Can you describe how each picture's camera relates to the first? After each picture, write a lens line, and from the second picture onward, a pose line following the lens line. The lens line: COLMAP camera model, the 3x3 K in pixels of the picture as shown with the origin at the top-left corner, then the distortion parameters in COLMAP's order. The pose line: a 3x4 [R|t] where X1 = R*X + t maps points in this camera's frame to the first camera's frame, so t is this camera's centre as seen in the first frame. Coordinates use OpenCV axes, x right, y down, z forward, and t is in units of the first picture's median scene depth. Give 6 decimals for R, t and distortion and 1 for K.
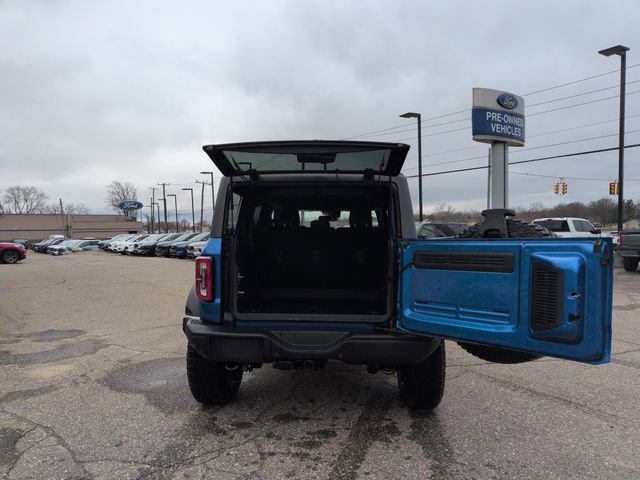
lens RADIAL K [[449.5, 0, 323.3], [0, 449.5, 246.1], [0, 0, 1]] dist [0.041111, -0.056430]
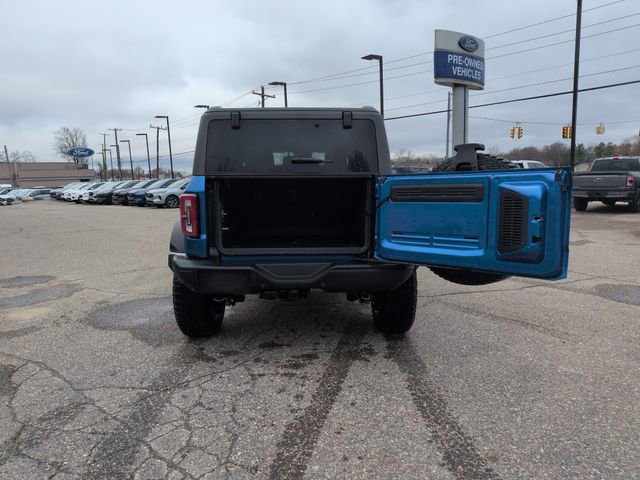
lens RADIAL K [[451.0, 0, 316.6], [0, 451.0, 227.6], [0, 0, 1]] dist [0.046483, -0.064958]
pose [[0.997291, -0.018669, 0.071143, -0.044401], [0.013151, 0.996925, 0.077254, 0.021512], [-0.072367, -0.076109, 0.994470, -0.050372]]
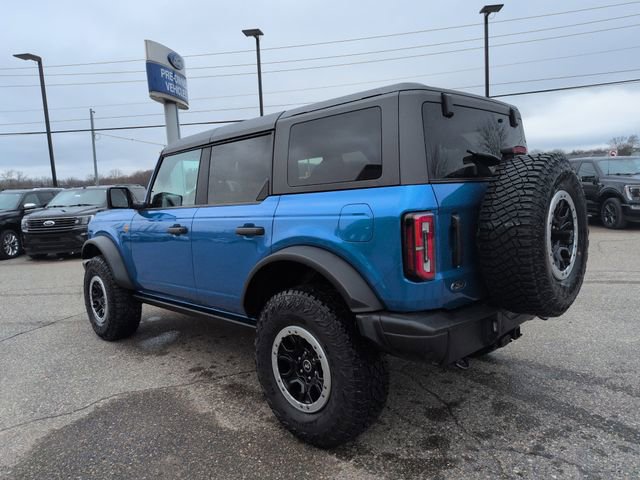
lens RADIAL K [[458.1, 0, 307.8], [0, 458.1, 219.5], [0, 0, 1]] dist [0.038351, -0.058760]
pose [[0.675789, -0.075600, 0.733208, -0.804070], [0.065544, 0.996949, 0.042383, -0.007098], [-0.734175, 0.019416, 0.678683, 0.616138]]
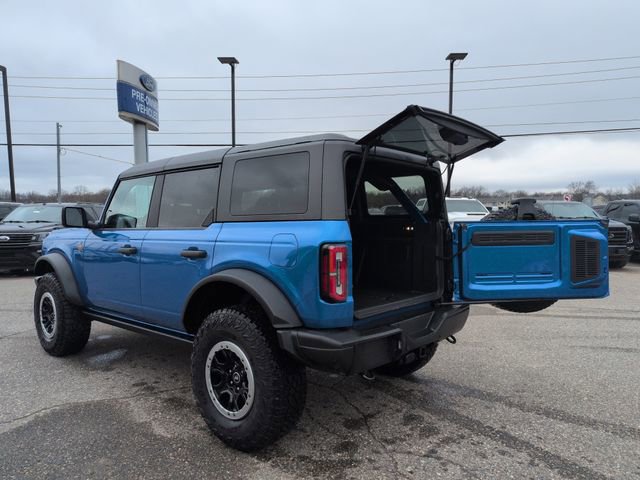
lens RADIAL K [[459.2, 0, 320.0], [0, 459.2, 230.8], [0, 0, 1]] dist [0.002188, -0.008386]
pose [[0.608717, -0.018147, 0.793180, -0.834531], [0.017220, 0.999805, 0.009659, -0.007978], [-0.793201, 0.007779, 0.608911, 0.504266]]
